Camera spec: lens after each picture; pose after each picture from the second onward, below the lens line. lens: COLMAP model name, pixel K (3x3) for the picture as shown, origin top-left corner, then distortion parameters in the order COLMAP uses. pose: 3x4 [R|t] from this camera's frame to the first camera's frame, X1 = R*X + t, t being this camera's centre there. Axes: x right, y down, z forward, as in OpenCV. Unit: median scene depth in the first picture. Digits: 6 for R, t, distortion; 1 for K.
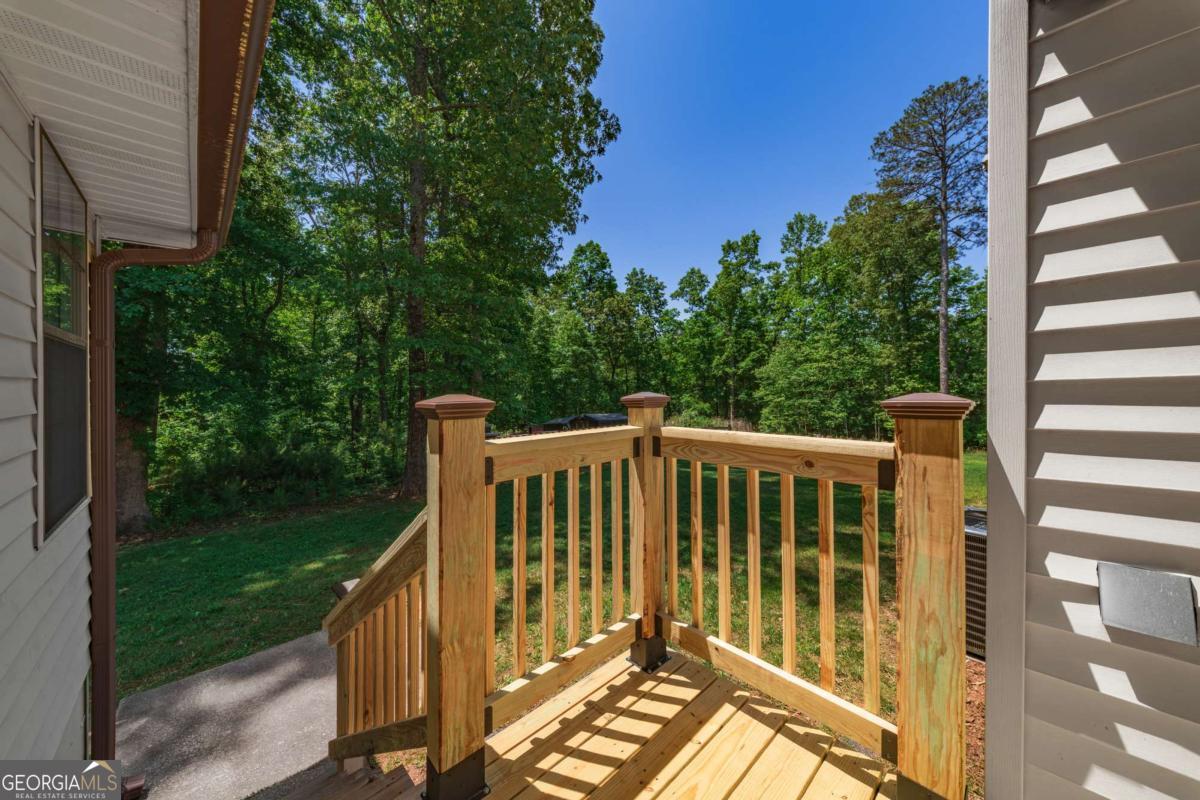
lens RADIAL K [[420.3, 0, 598.8], [0, 420.3, 394.1], [0, 0, 1]] dist [0.002530, -0.003592]
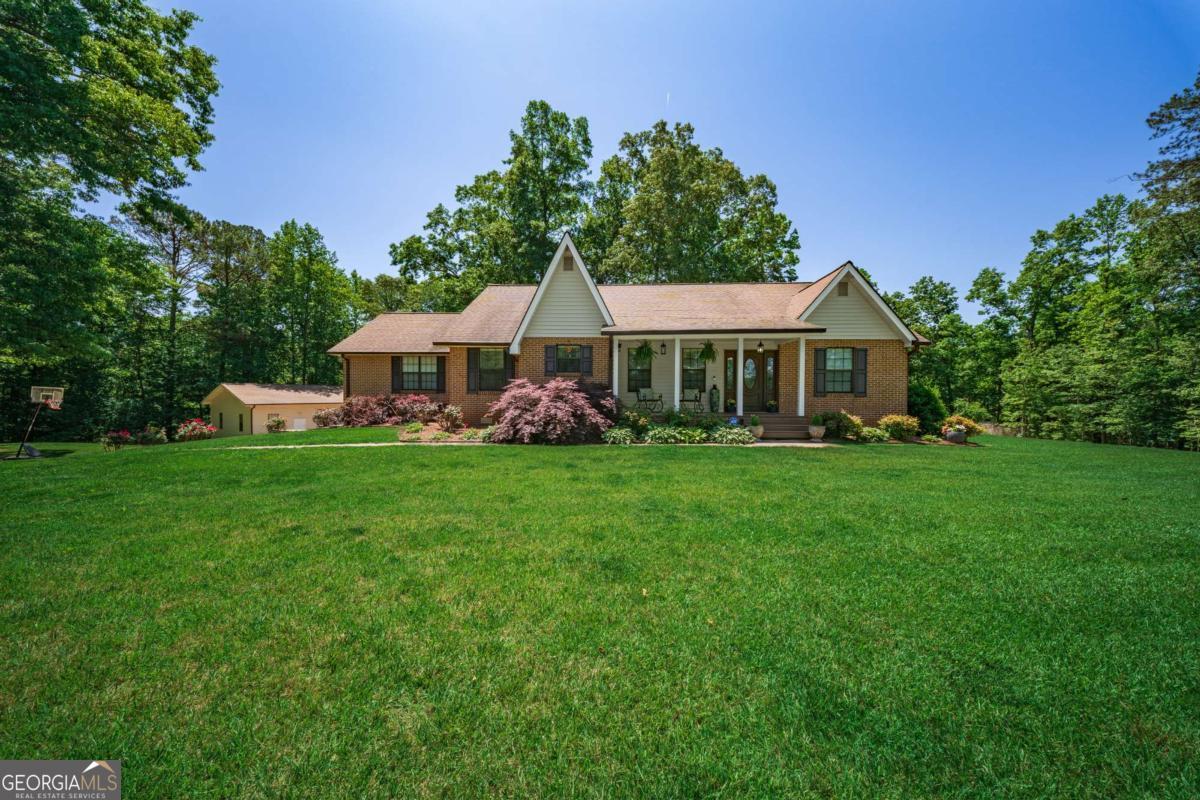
lens RADIAL K [[420.3, 0, 602.8], [0, 420.3, 399.3], [0, 0, 1]] dist [0.002530, -0.003592]
pose [[0.685144, 0.012580, -0.728299, 0.364223], [-0.009680, 0.999920, 0.008165, 0.004125], [0.728344, 0.001456, 0.685210, -0.350942]]
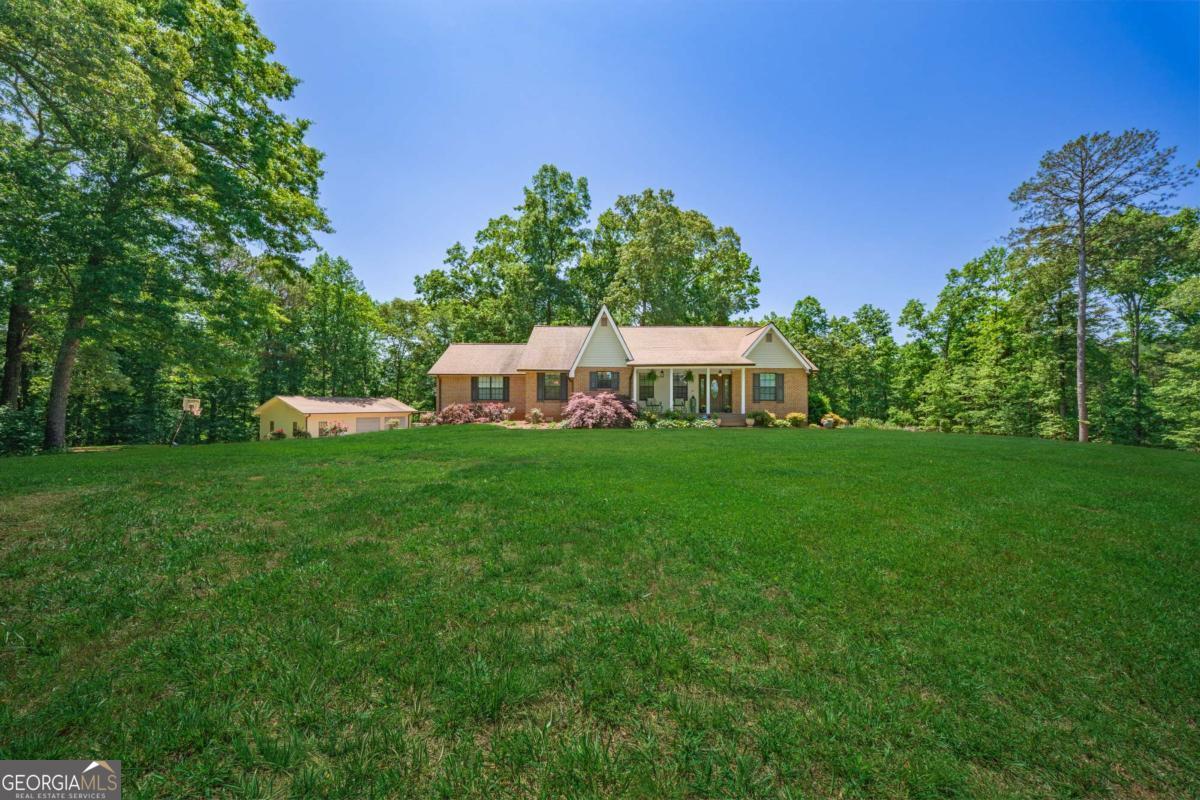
lens RADIAL K [[420.3, 0, 604.5], [0, 420.3, 409.8], [0, 0, 1]] dist [0.002530, -0.003592]
pose [[0.728852, 0.006857, -0.684637, 0.448546], [-0.005591, 0.999976, 0.004064, 0.009487], [0.684649, 0.000866, 0.728872, -0.494455]]
